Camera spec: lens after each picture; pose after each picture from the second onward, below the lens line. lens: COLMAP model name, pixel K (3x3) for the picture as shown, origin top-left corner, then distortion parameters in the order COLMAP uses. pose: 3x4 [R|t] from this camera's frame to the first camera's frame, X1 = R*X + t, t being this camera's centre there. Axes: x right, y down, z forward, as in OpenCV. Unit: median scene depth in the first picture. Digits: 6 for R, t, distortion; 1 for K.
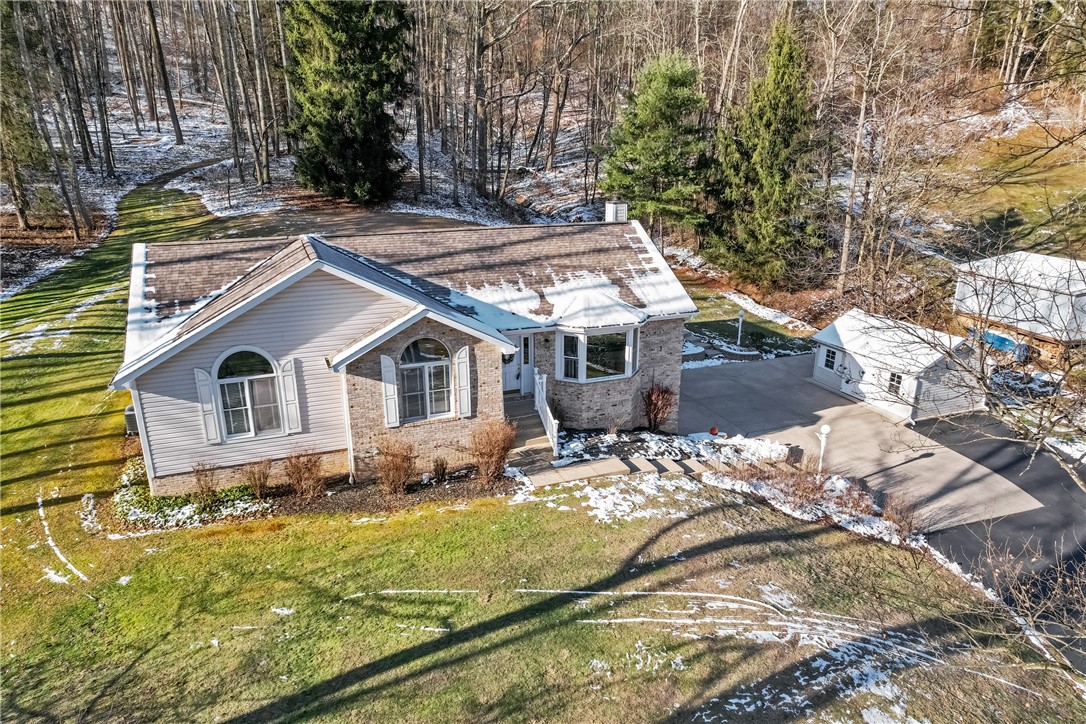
lens RADIAL K [[691.6, 0, 543.7], [0, 691.6, 359.6], [0, 0, 1]] dist [-0.048550, 0.028831]
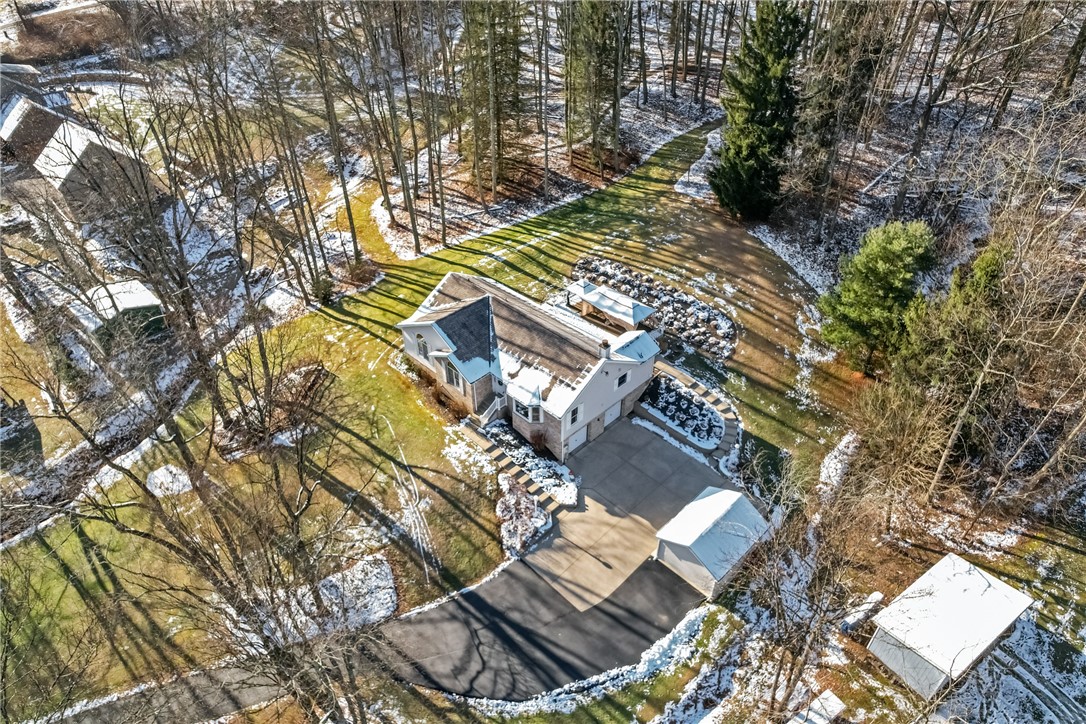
lens RADIAL K [[691.6, 0, 550.4], [0, 691.6, 369.7], [0, 0, 1]] dist [-0.048550, 0.028831]
pose [[0.405230, 0.565342, -0.718454, 1.802258], [-0.277543, 0.824857, 0.492526, -1.337400], [0.871067, -0.000185, 0.491163, -0.015429]]
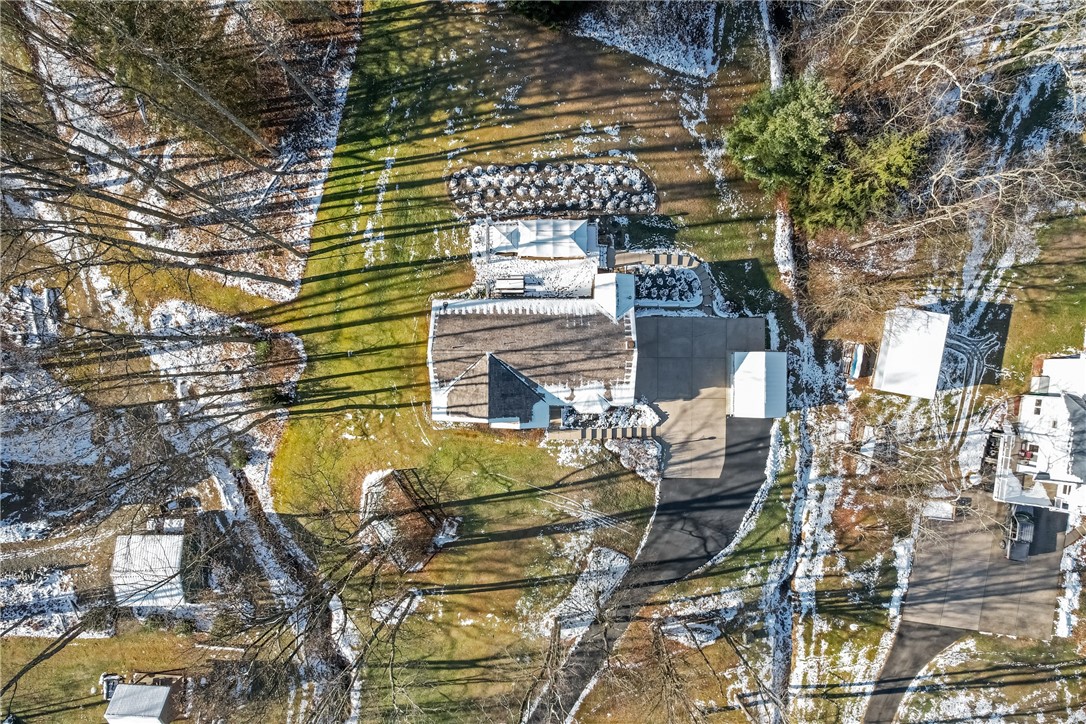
lens RADIAL K [[691.6, 0, 544.0], [0, 691.6, 364.0], [0, 0, 1]] dist [-0.048550, 0.028831]
pose [[0.929518, 0.368764, -0.003037, -0.144433], [-0.106139, 0.275407, 0.955450, -2.841555], [0.353172, -0.887786, 0.295136, 0.311761]]
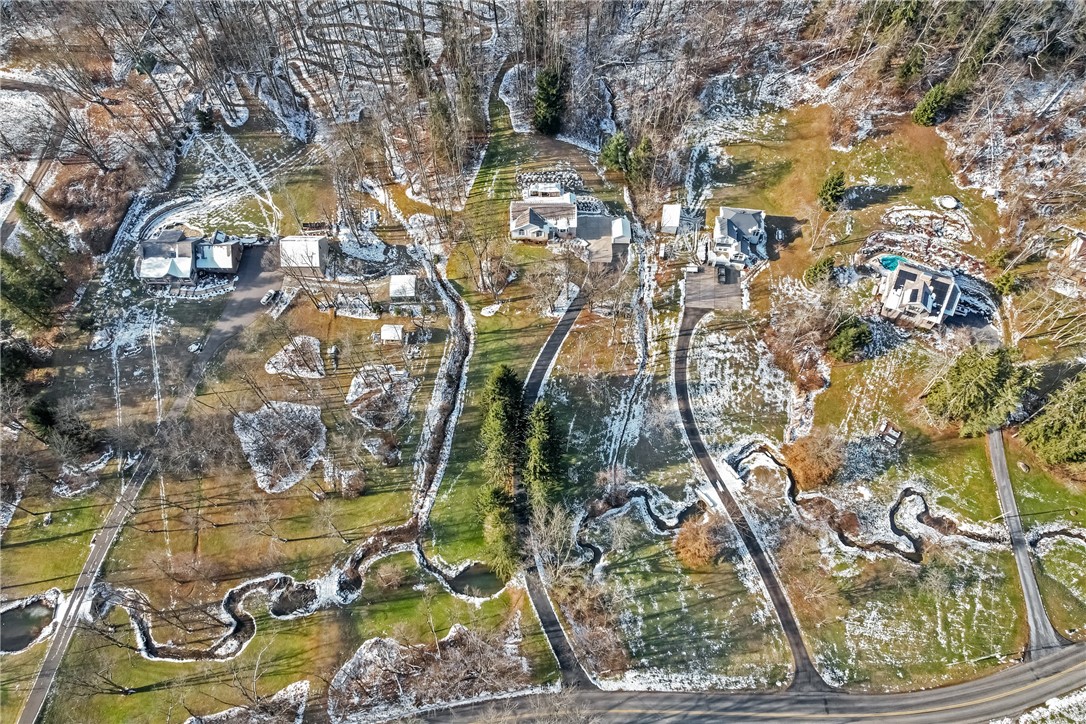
lens RADIAL K [[691.6, 0, 537.0], [0, 691.6, 363.1], [0, 0, 1]] dist [-0.048550, 0.028831]
pose [[0.930596, 0.311904, -0.191591, 1.985079], [-0.101486, 0.722729, 0.683640, -4.722155], [0.351698, -0.616748, 0.704223, -6.200310]]
